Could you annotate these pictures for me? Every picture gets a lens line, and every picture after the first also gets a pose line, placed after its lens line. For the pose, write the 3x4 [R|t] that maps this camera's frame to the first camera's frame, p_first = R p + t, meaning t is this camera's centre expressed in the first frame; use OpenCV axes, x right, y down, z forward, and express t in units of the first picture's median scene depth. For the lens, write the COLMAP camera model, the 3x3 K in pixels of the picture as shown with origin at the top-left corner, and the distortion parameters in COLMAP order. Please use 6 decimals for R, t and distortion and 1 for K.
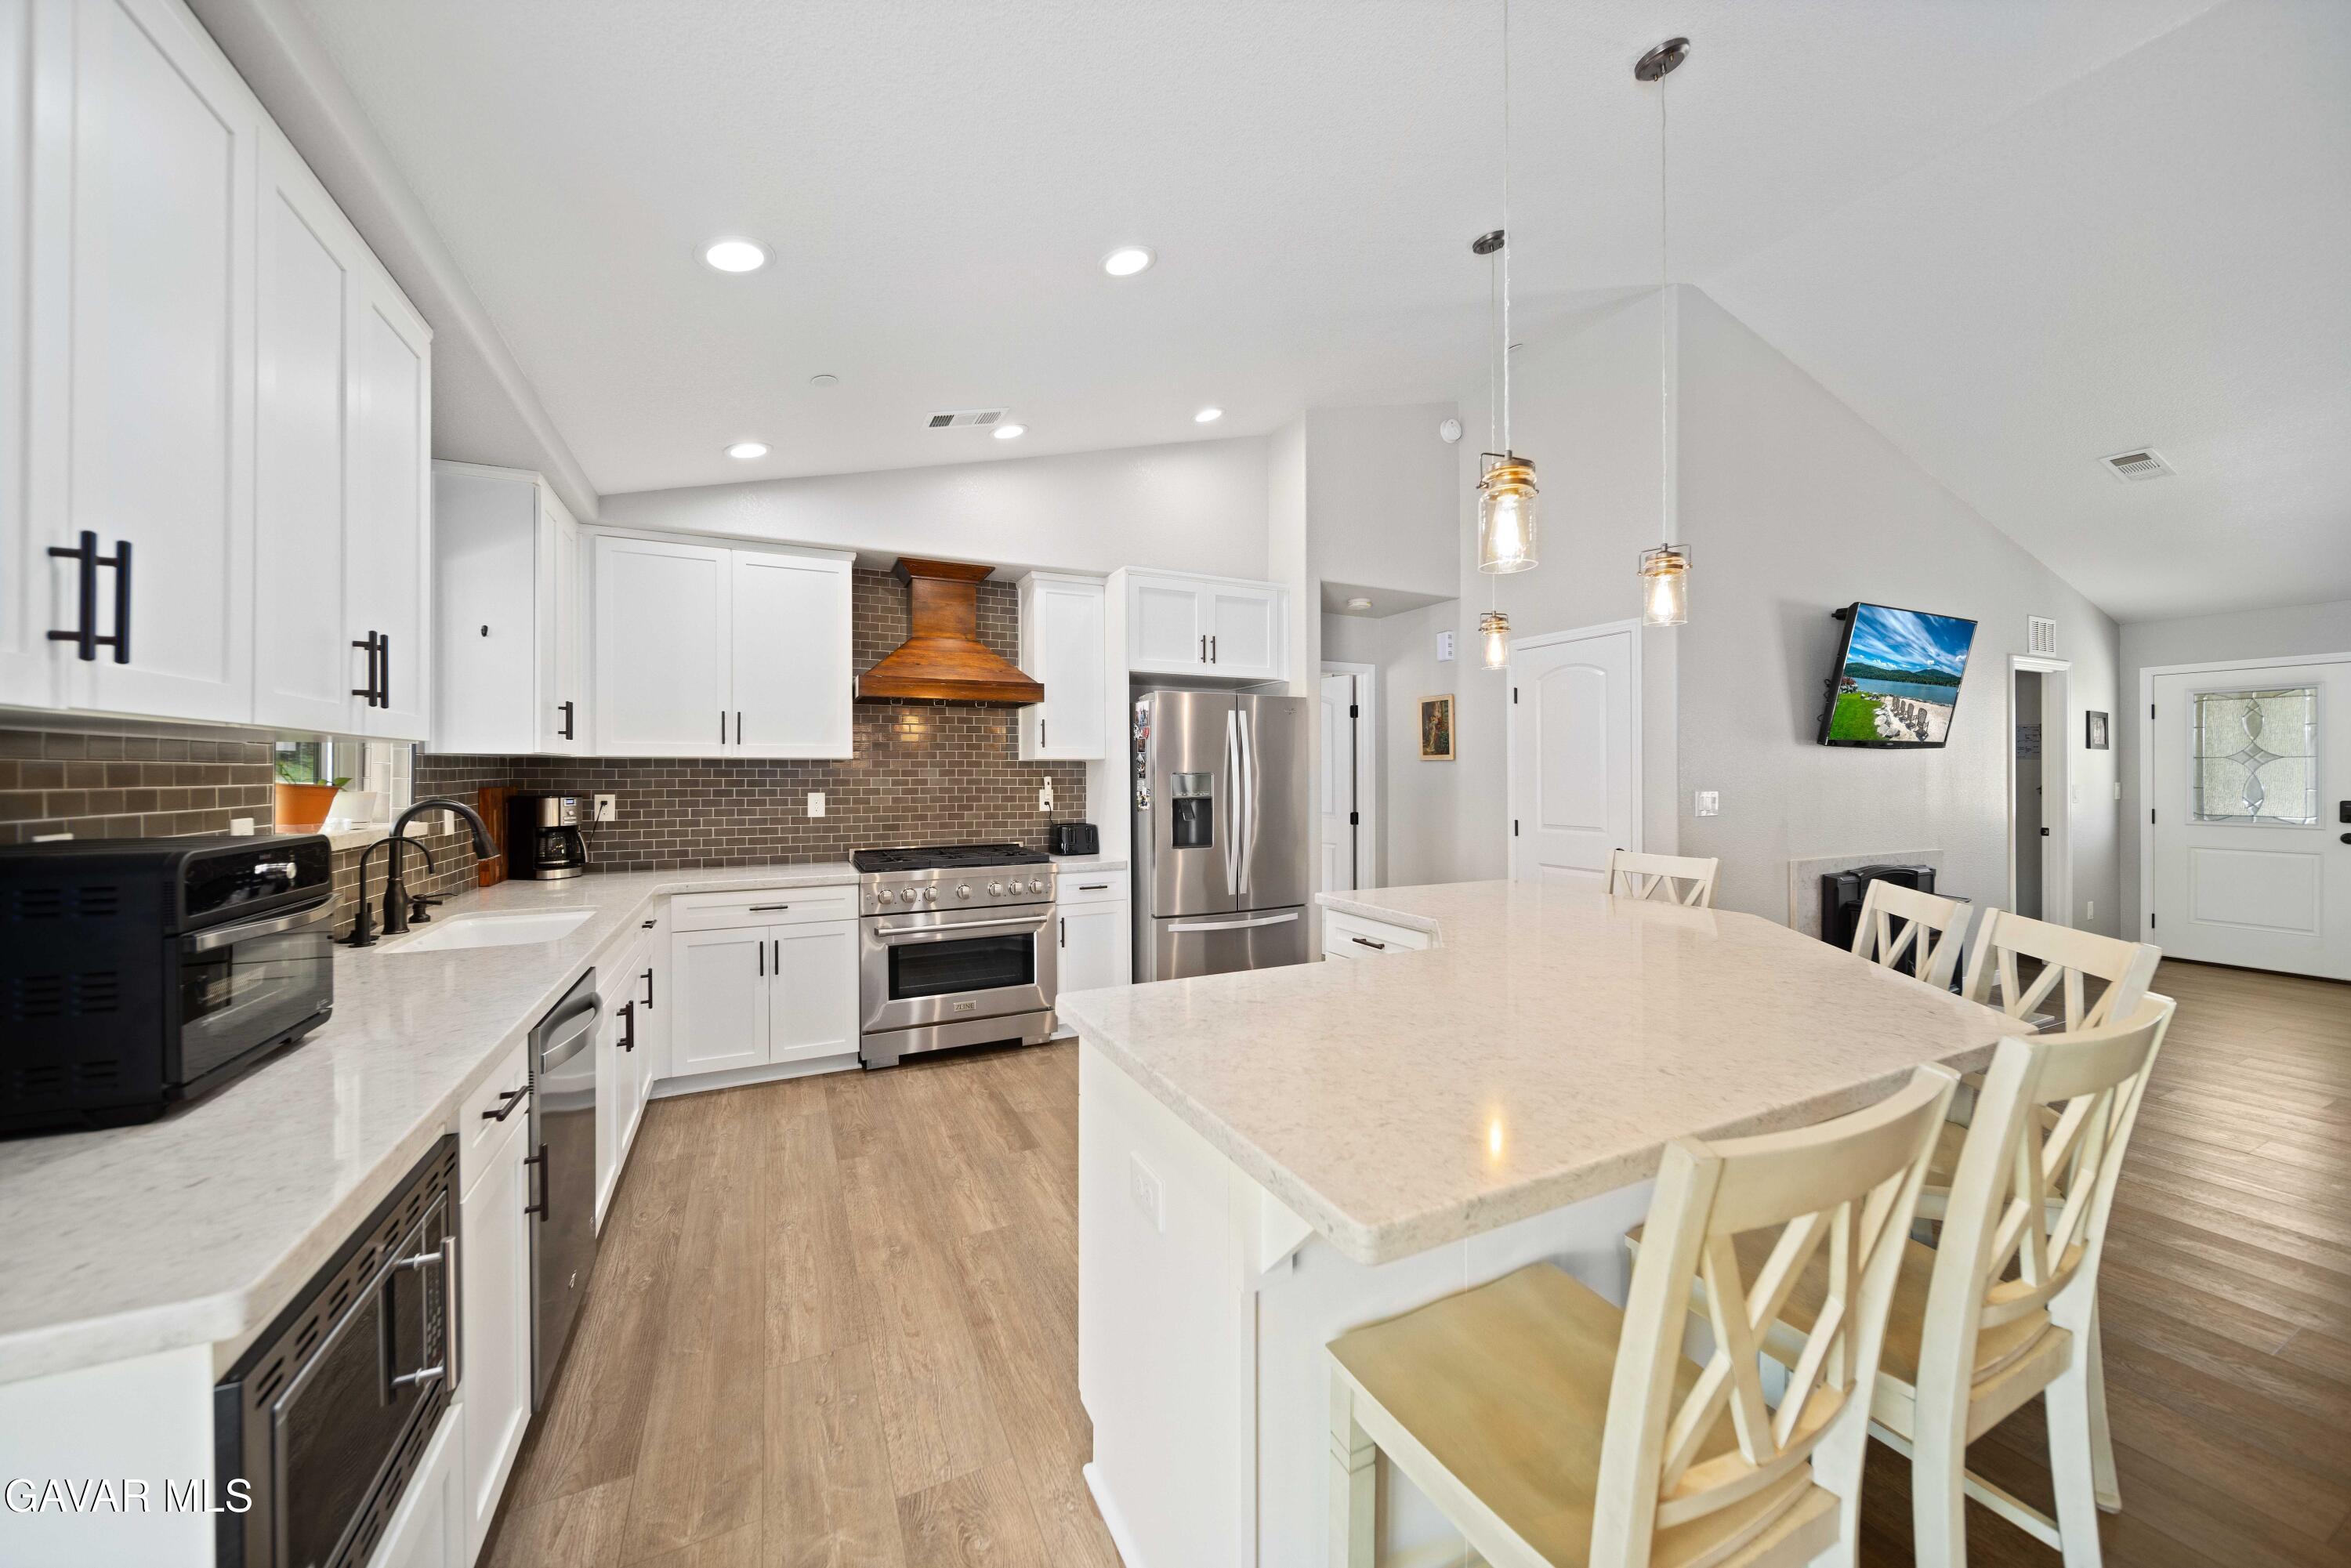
lens RADIAL K [[831.2, 0, 1175.5], [0, 831.2, 784.0], [0, 0, 1]] dist [-0.000137, 0.000025]
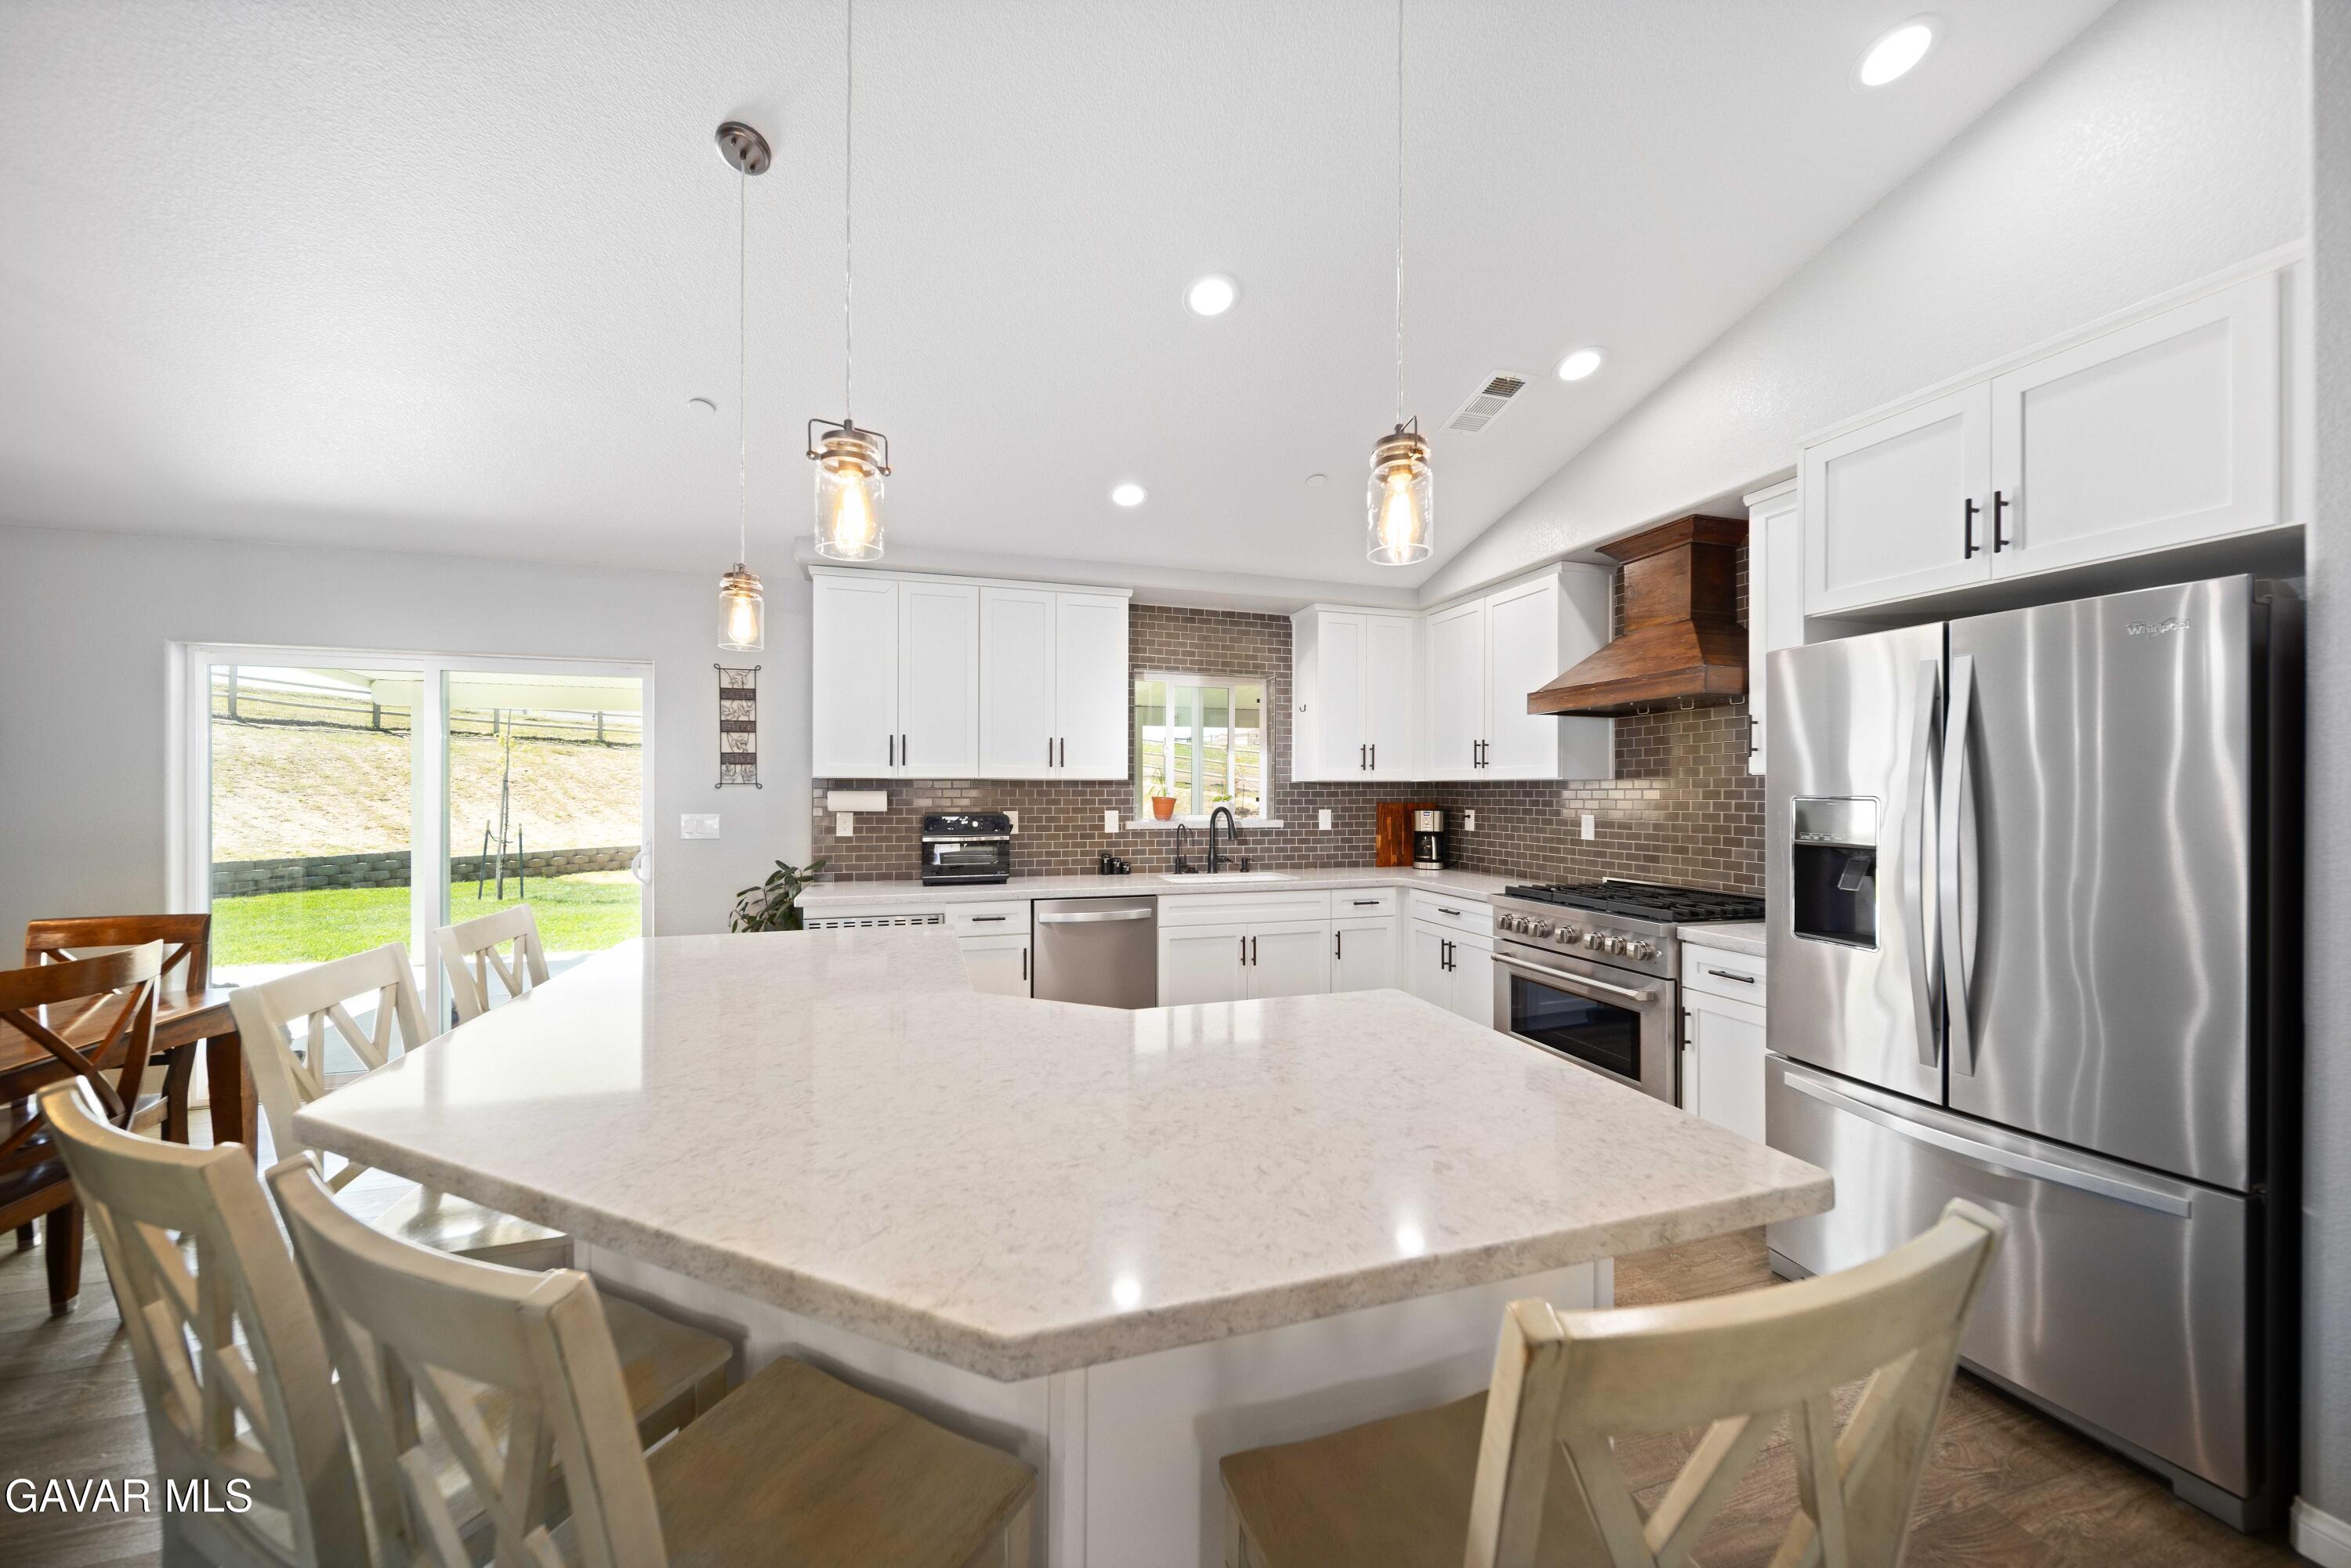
lens RADIAL K [[829.1, 0, 1174.0], [0, 829.1, 790.6], [0, 0, 1]] dist [-0.000850, 0.000003]
pose [[-0.142043, -0.003446, -0.989855, 0.583804], [-0.021928, 0.999759, -0.000334, -0.006224], [0.989618, 0.021659, -0.142084, 0.665532]]
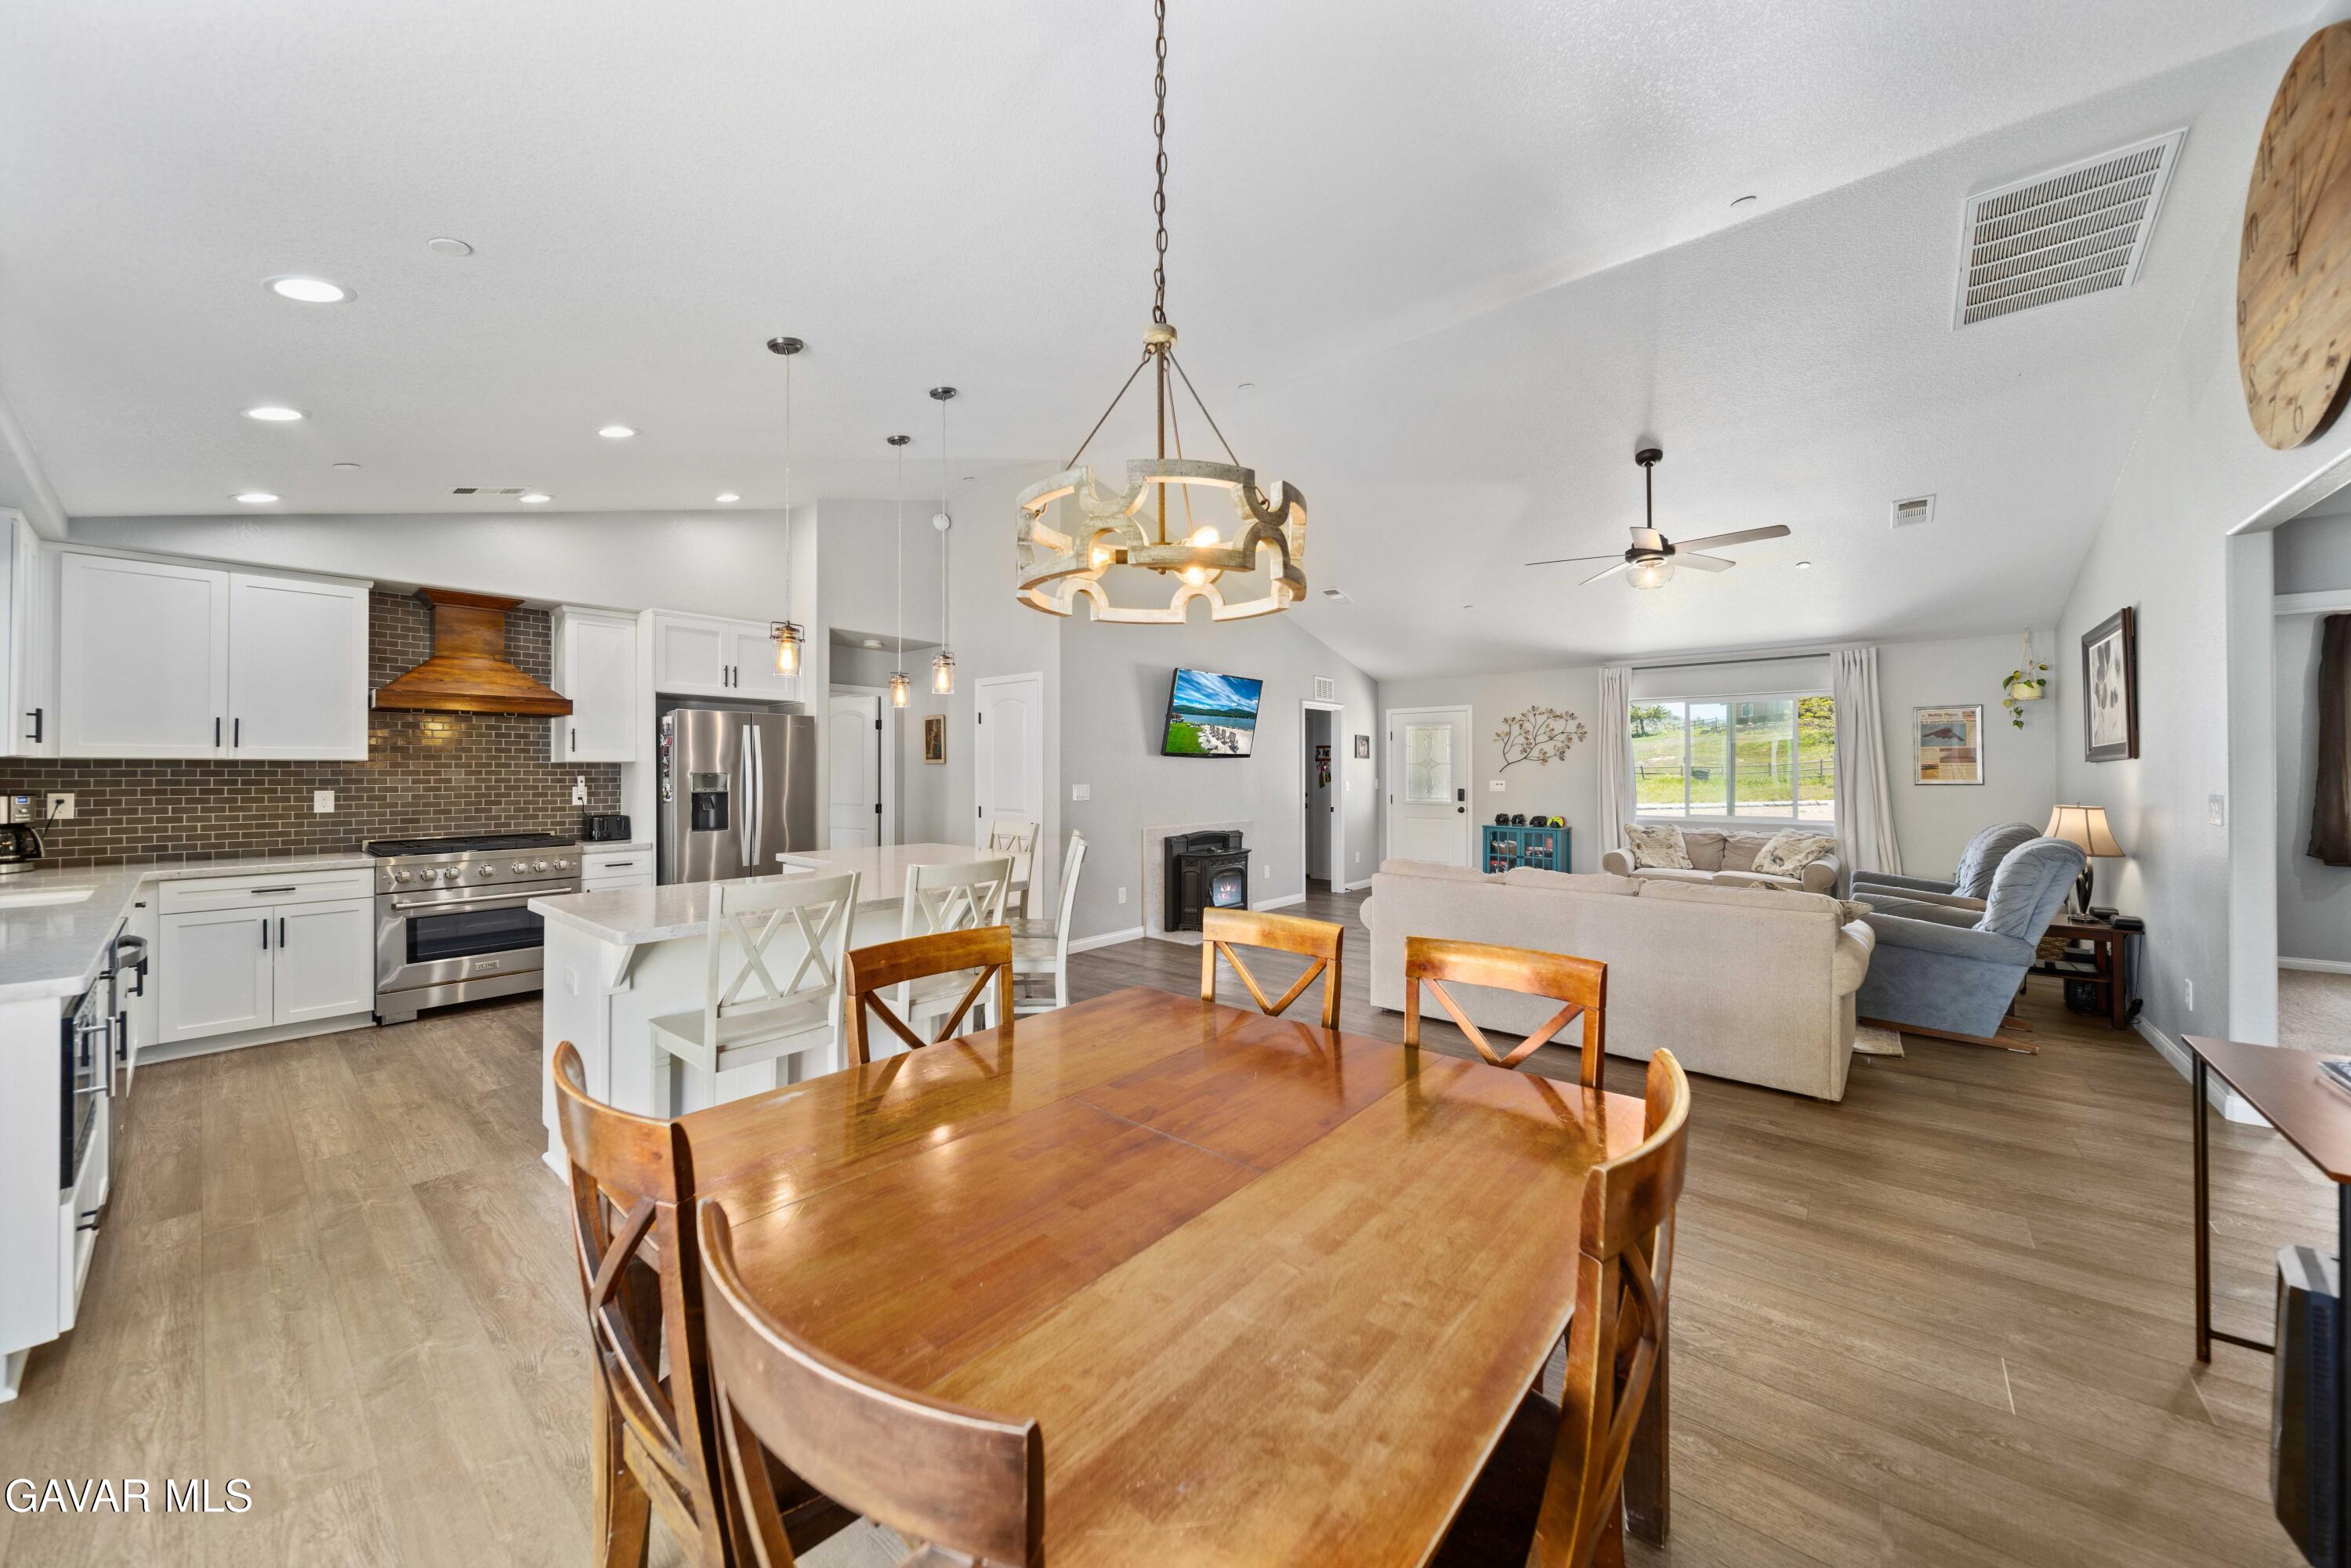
lens RADIAL K [[832.6, 0, 1174.1], [0, 832.6, 769.4], [0, 0, 1]] dist [0.009889, -0.003974]
pose [[0.917504, 0.001661, 0.397724, 0.164142], [0.005260, 0.999853, -0.016311, 0.006222], [-0.397693, 0.017057, 0.917360, -0.478095]]
